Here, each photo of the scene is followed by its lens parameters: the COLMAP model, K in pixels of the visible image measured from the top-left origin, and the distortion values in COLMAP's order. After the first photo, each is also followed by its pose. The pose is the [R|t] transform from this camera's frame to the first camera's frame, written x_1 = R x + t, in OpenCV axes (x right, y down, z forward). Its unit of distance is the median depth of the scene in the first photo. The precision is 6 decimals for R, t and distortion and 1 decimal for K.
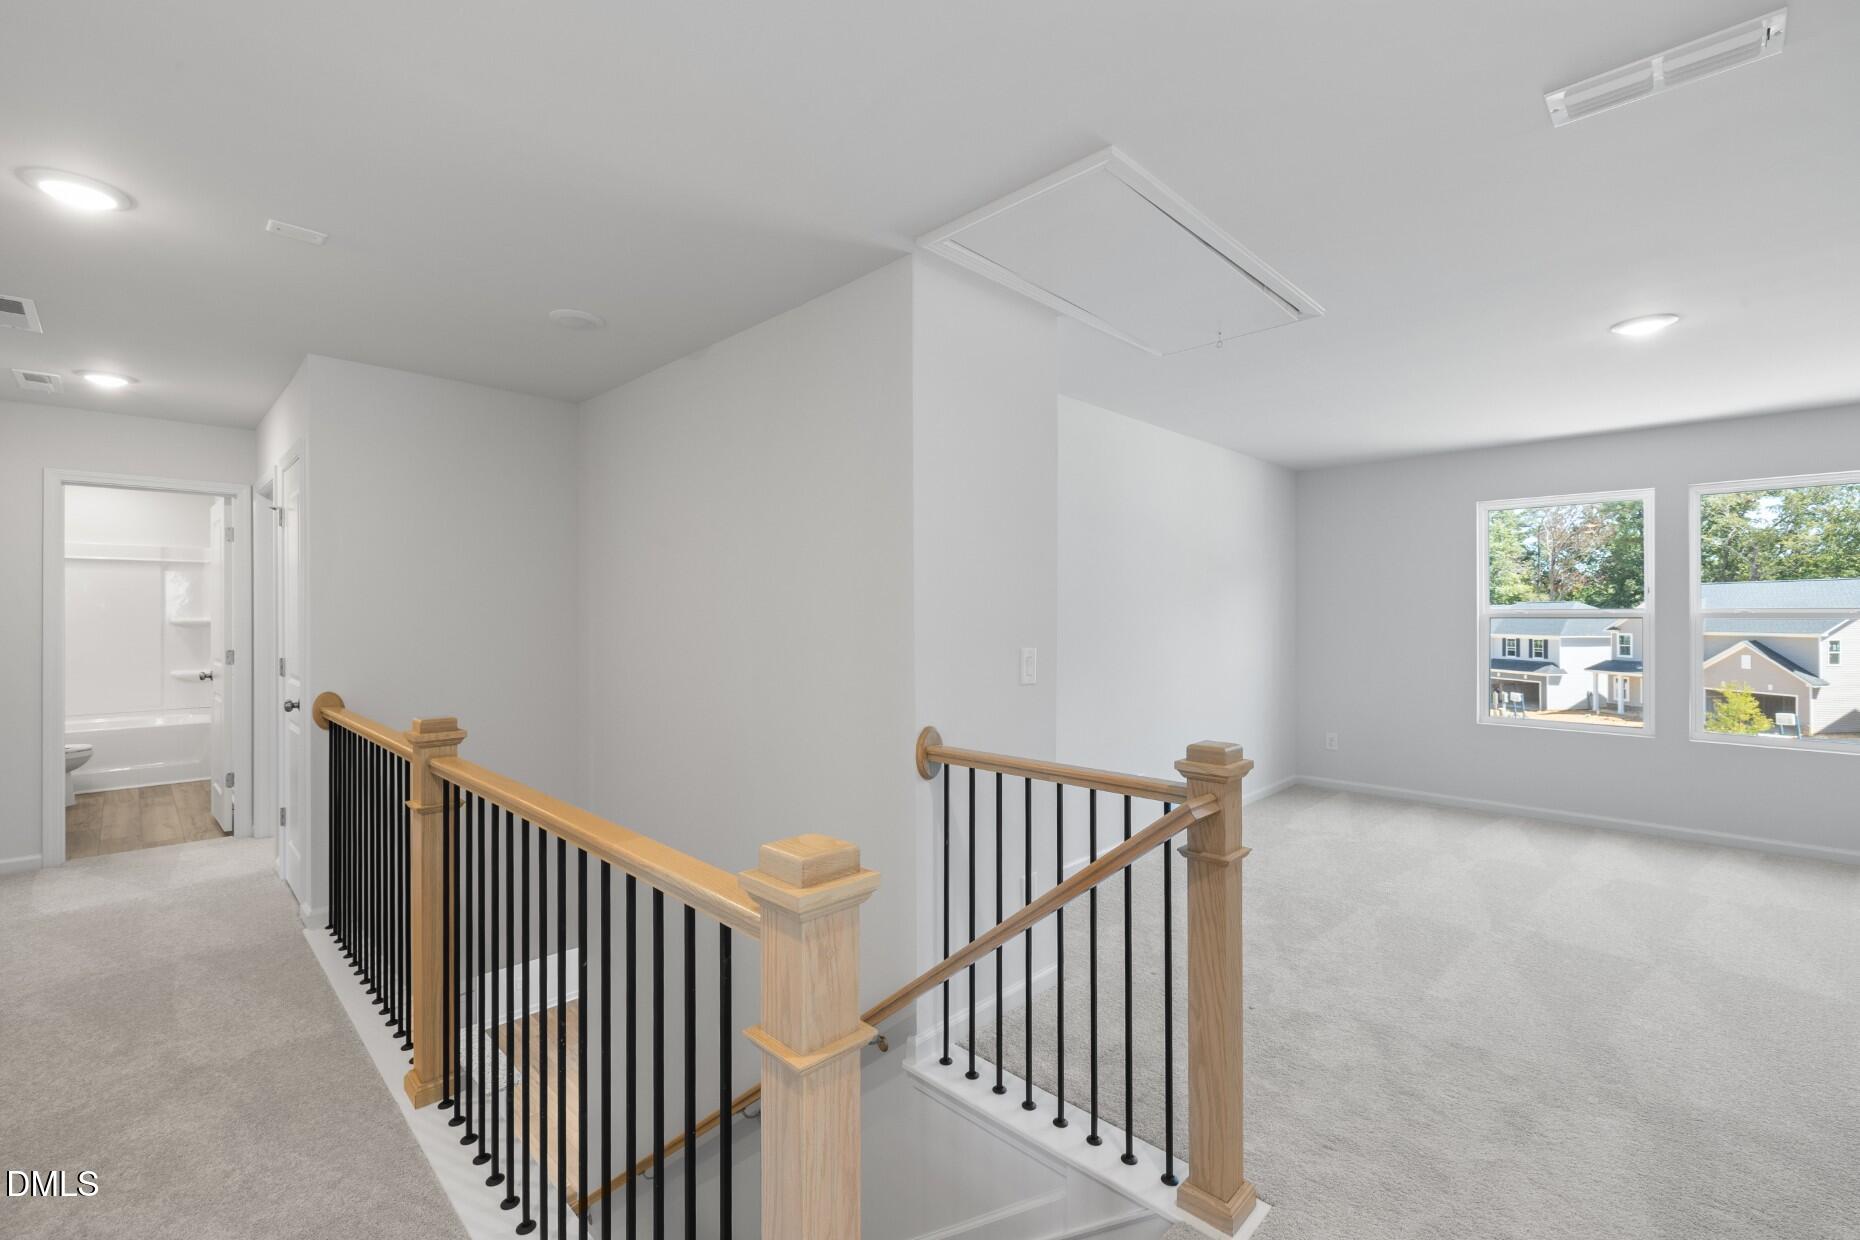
lens RADIAL K [[870.6, 0, 872.4], [0, 870.6, 617.2], [0, 0, 1]] dist [0.000251, 0.000592]
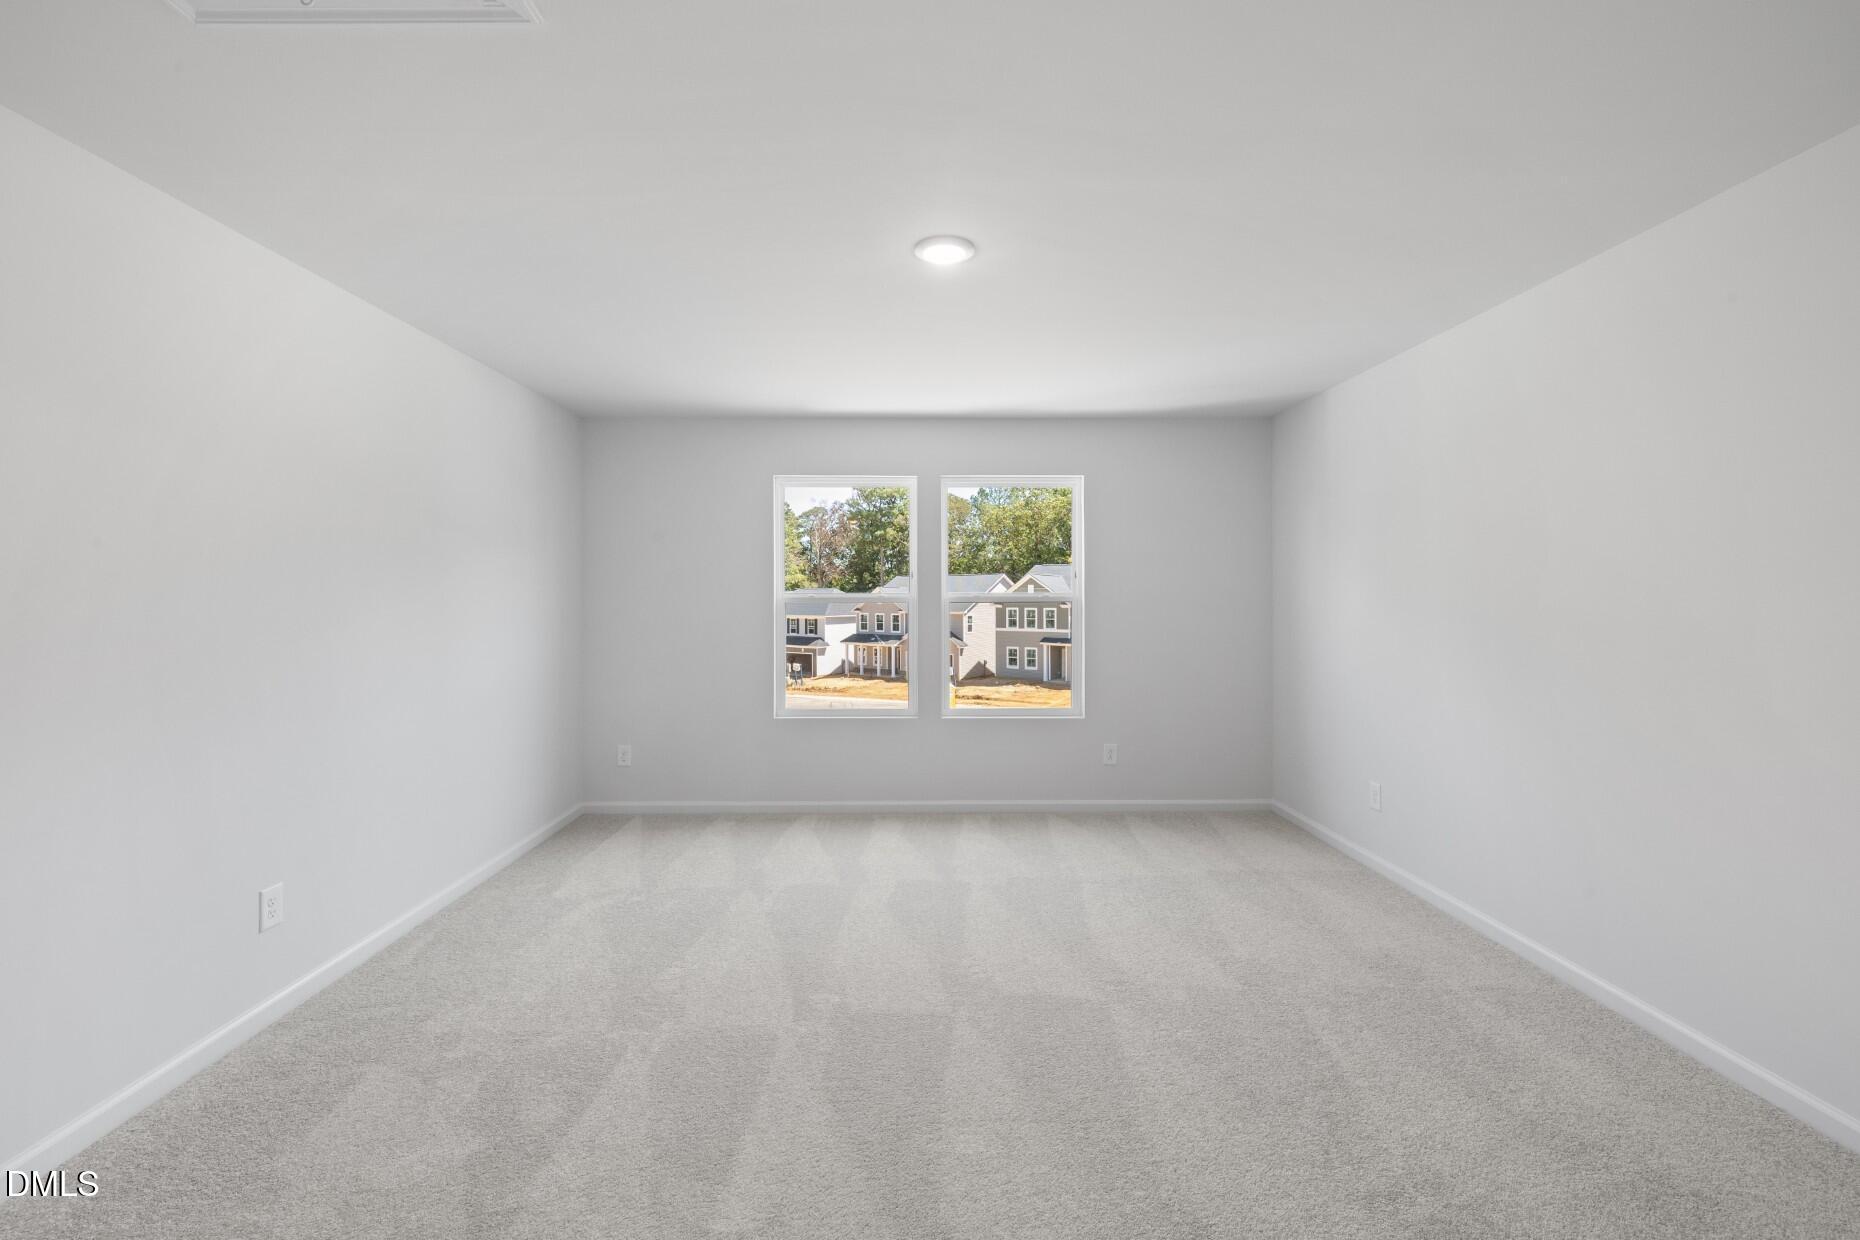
lens RADIAL K [[801.5, 0, 921.1], [0, 801.5, 588.6], [0, 0, 1]] dist [-0.000018, 0.000461]
pose [[0.699943, 0.007909, 0.714155, 0.064804], [0.003797, 0.999883, -0.014794, -0.000218], [-0.714189, 0.013066, 0.699831, 0.096572]]
